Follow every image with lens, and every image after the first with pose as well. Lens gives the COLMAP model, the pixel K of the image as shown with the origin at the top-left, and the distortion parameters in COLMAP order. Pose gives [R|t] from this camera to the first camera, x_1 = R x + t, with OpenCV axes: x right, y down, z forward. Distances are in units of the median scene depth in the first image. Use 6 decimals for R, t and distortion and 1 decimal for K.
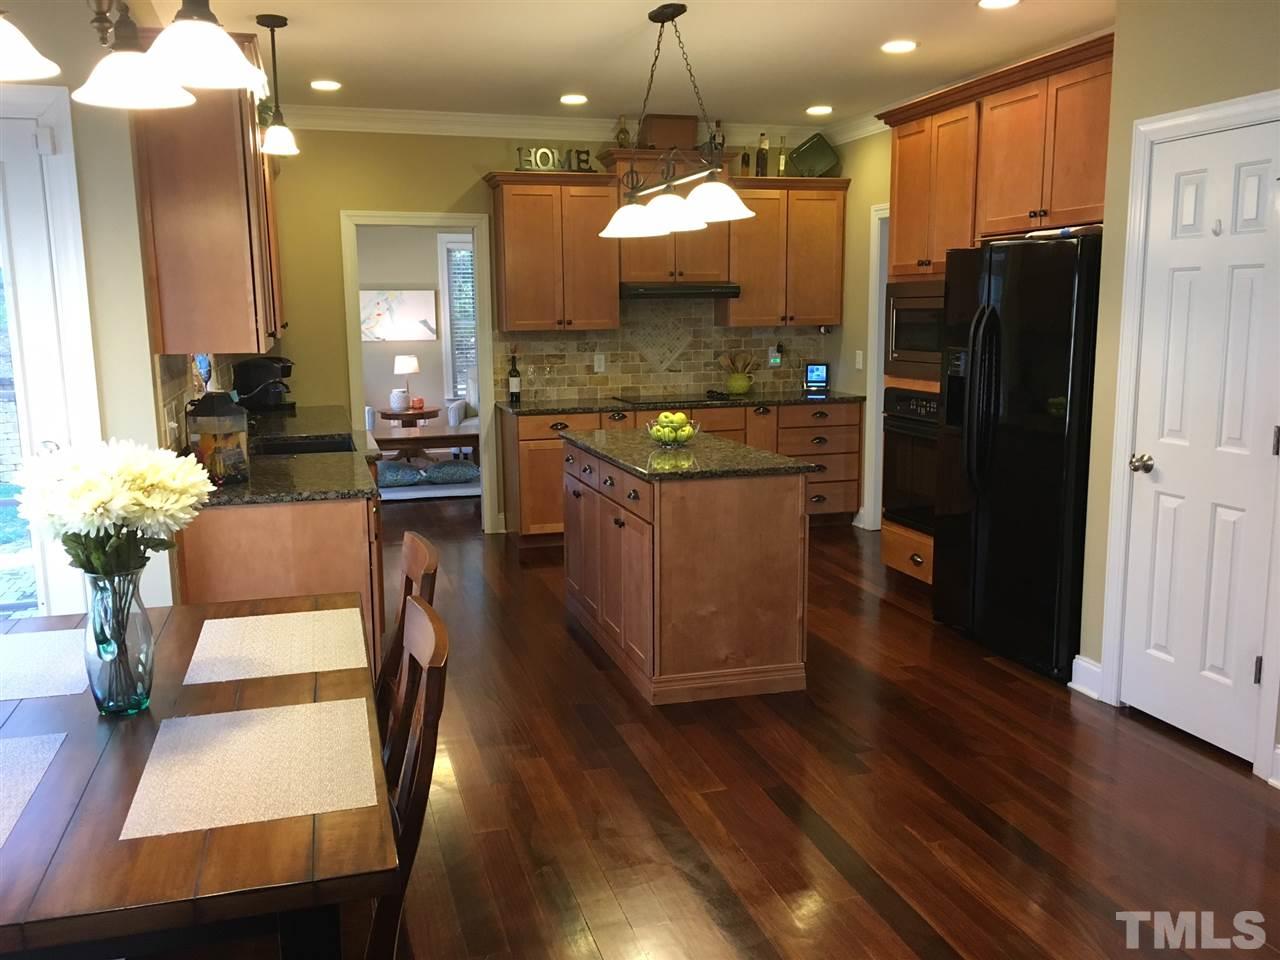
lens RADIAL K [[1092.0, 0, 641.1], [0, 1092.0, 481.8], [0, 0, 1]] dist [0.083273, -0.065003]
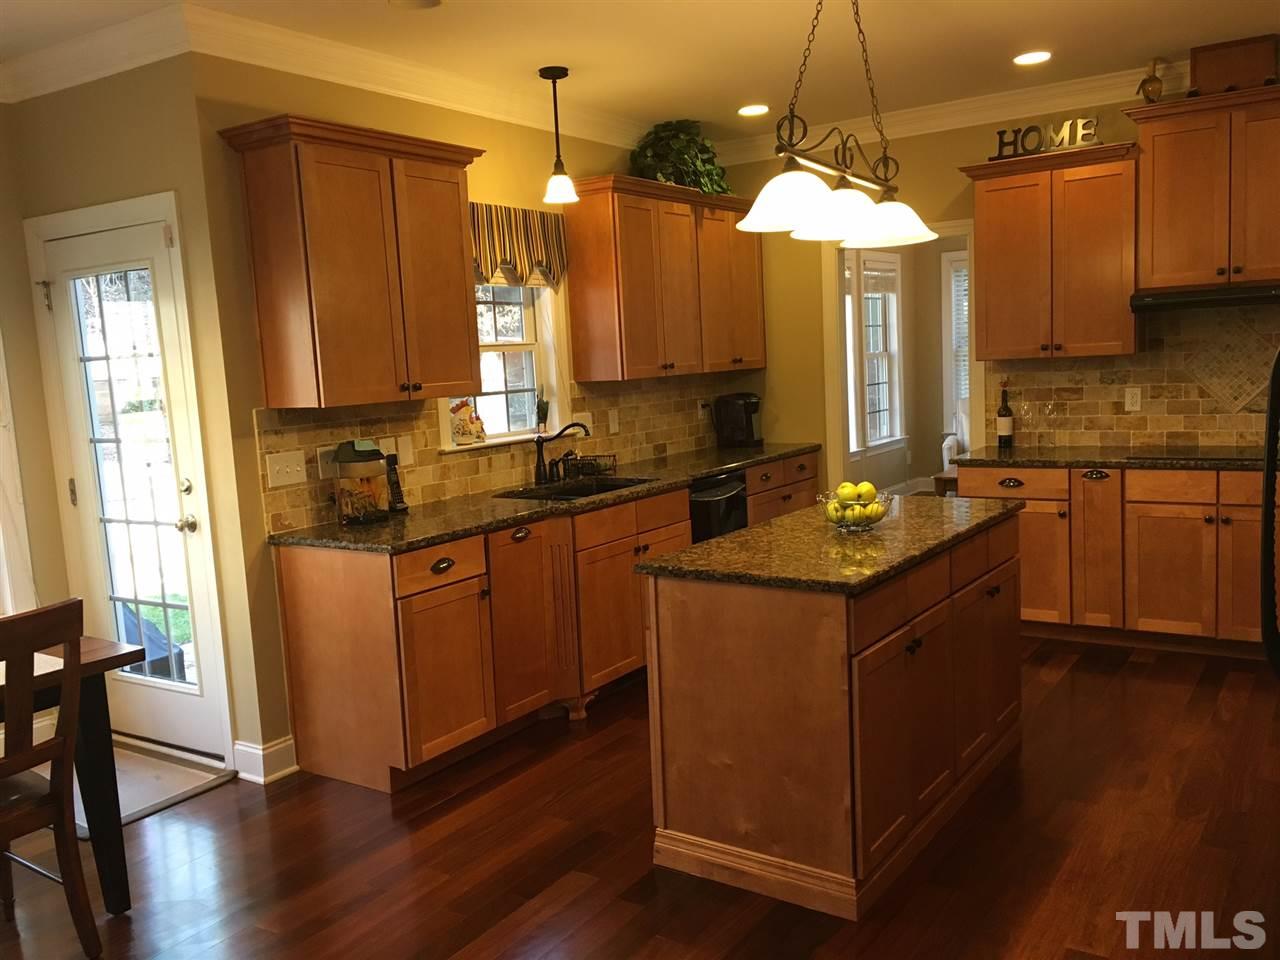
lens RADIAL K [[1092.0, 0, 634.6], [0, 1092.0, 479.0], [0, 0, 1]] dist [0.083273, -0.065003]
pose [[0.632290, 0.069066, -0.771647, 0.337364], [-0.078145, 0.996624, 0.025171, -0.049054], [0.770780, 0.044385, 0.635553, 0.278320]]
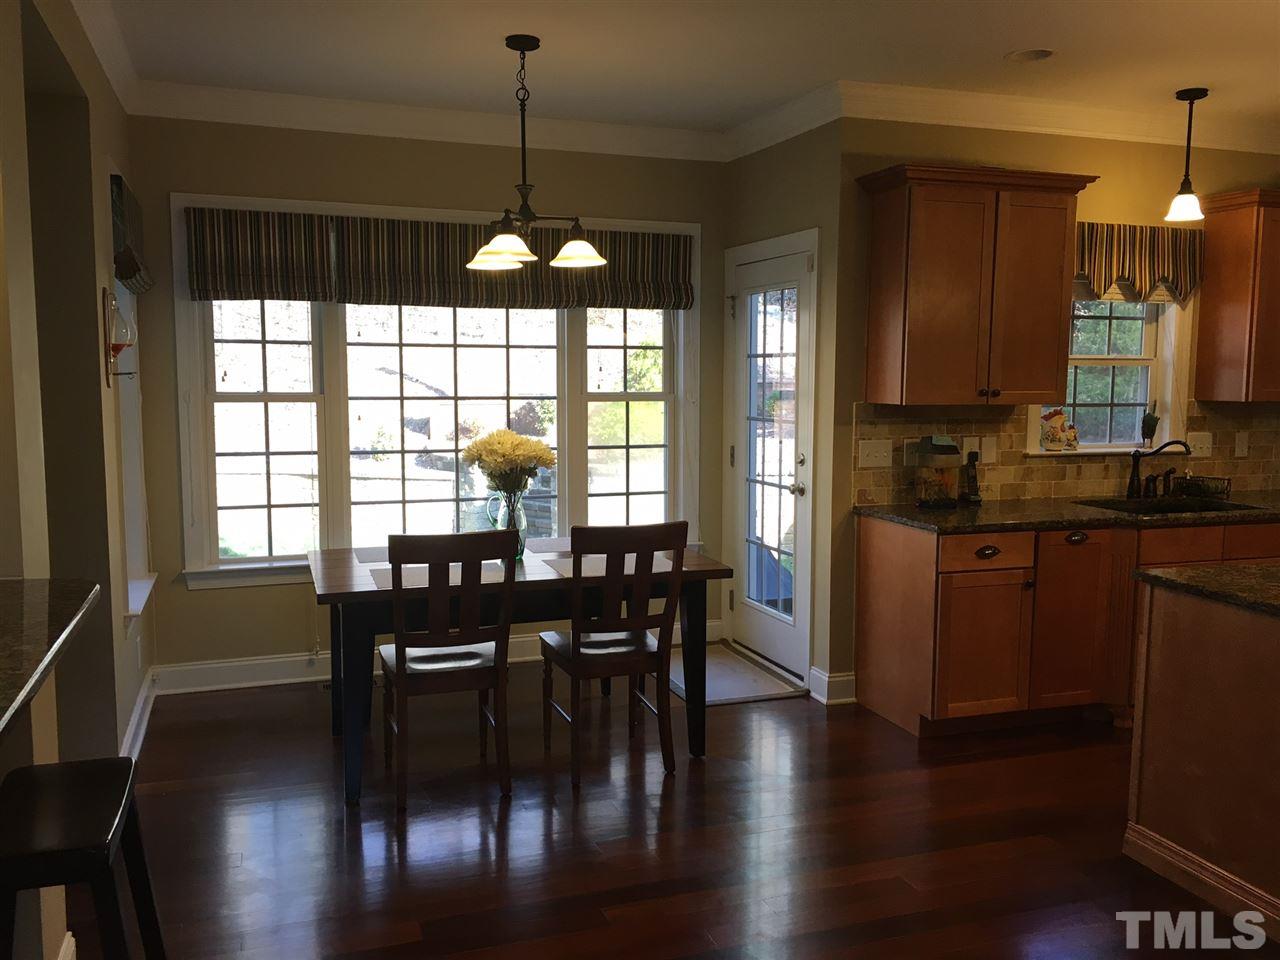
lens RADIAL K [[1092.0, 0, 641.8], [0, 1092.0, 478.6], [0, 0, 1]] dist [0.083273, -0.065003]
pose [[0.054807, 0.112137, -0.992180, 0.456055], [-0.165530, 0.980944, 0.101724, -0.056114], [0.984681, 0.158660, 0.072325, 0.310317]]
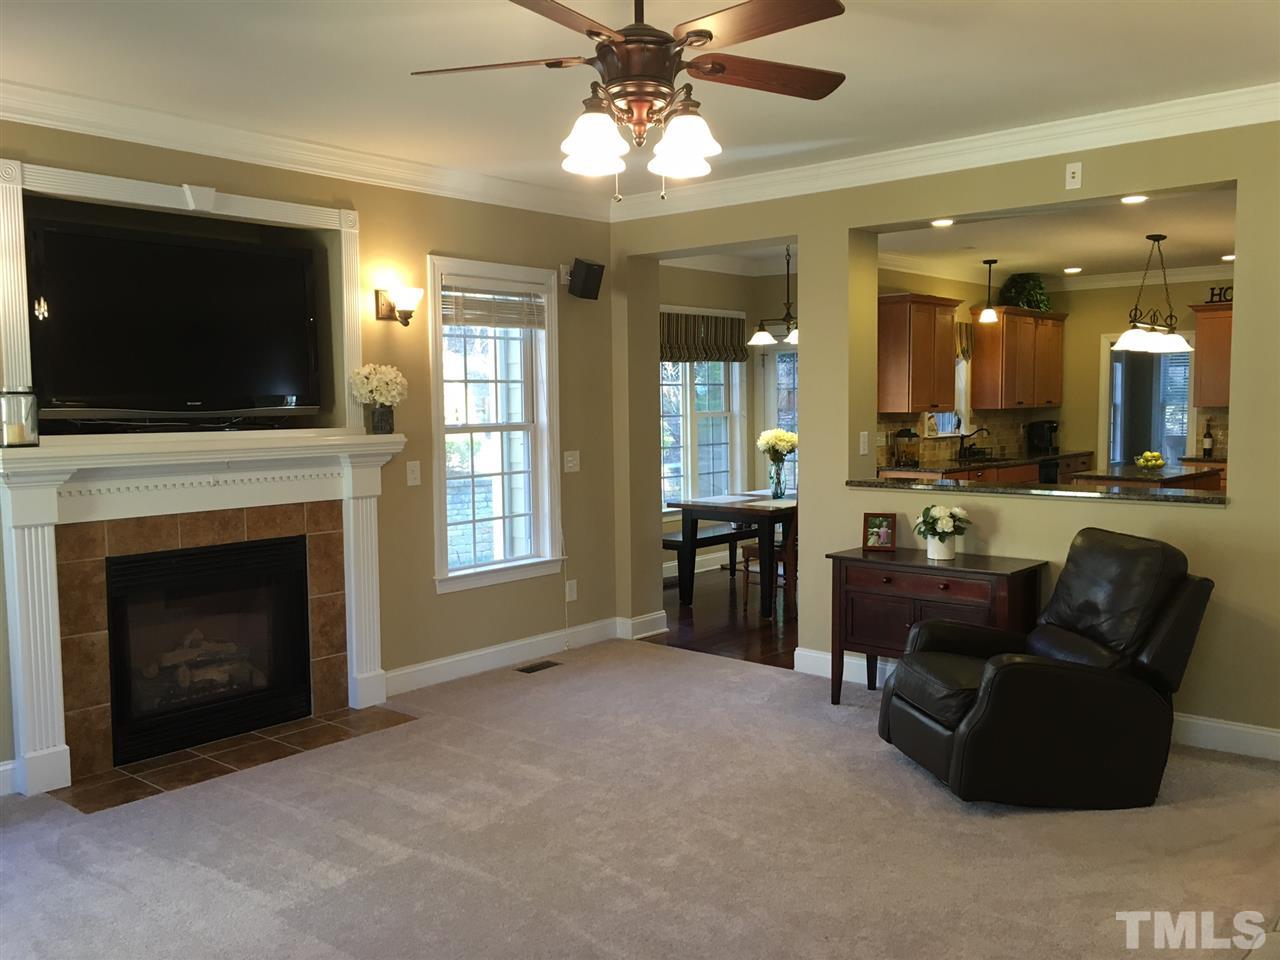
lens RADIAL K [[1092.0, 0, 649.3], [0, 1092.0, 474.7], [0, 0, 1]] dist [0.083273, -0.065003]
pose [[0.539599, 0.066120, -0.839322, 0.733356], [-0.129950, 0.991506, -0.005436, 0.058901], [0.831833, 0.112003, 0.543607, -0.431531]]
